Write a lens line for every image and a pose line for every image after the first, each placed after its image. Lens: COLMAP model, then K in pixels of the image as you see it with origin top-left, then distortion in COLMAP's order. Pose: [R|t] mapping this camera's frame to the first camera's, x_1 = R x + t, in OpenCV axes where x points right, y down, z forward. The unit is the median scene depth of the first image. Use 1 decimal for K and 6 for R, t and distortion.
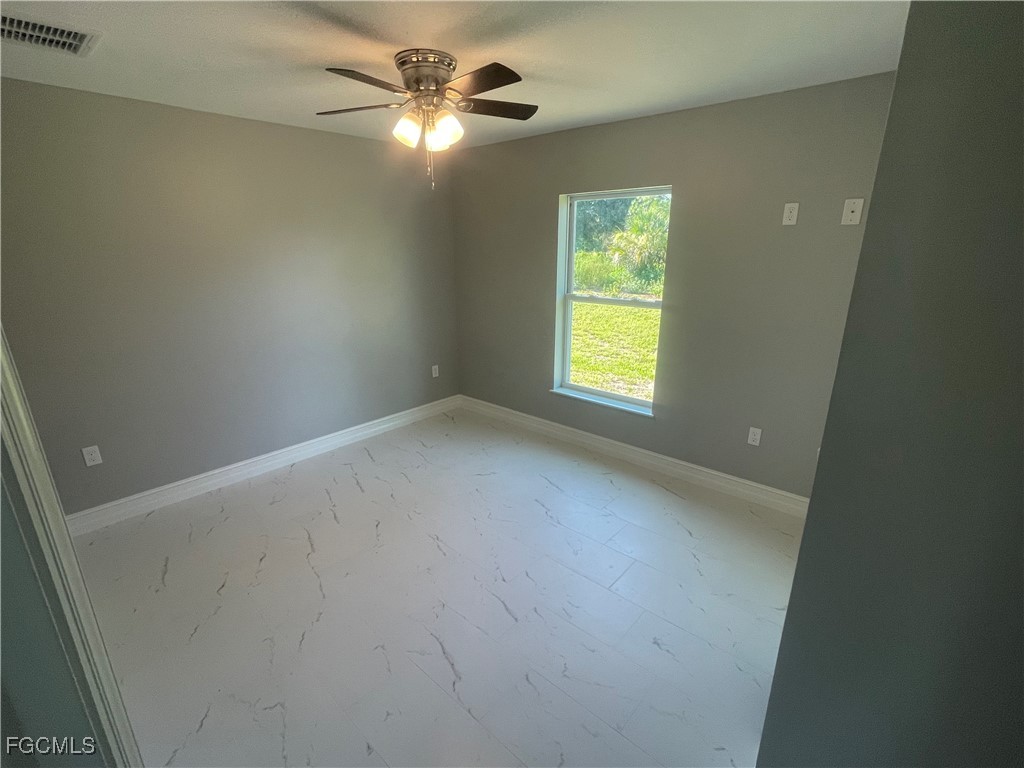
lens RADIAL K [[472.9, 0, 512.0], [0, 472.9, 384.0], [0, 0, 1]] dist [-0.000608, 0.001193]
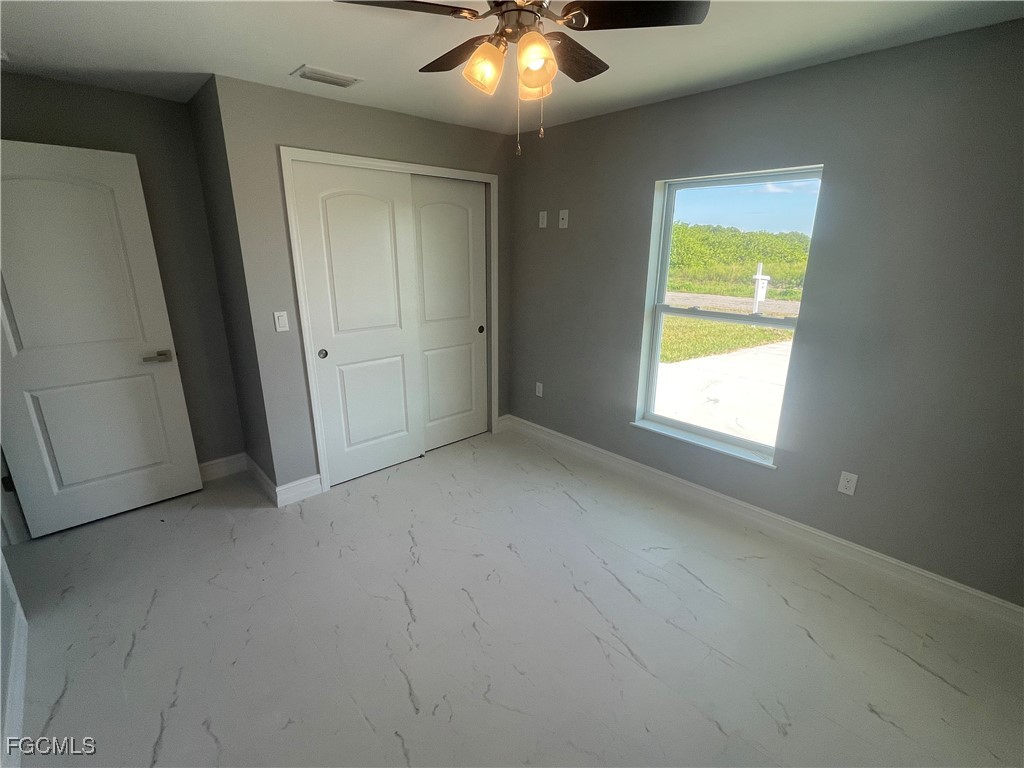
lens RADIAL K [[472.9, 0, 512.0], [0, 472.9, 384.0], [0, 0, 1]] dist [-0.000608, 0.001193]
pose [[0.996420, 0.052427, -0.066320, -0.071651], [-0.054378, 0.998129, -0.027961, -0.019525], [0.064730, 0.031467, 0.997407, 0.192986]]
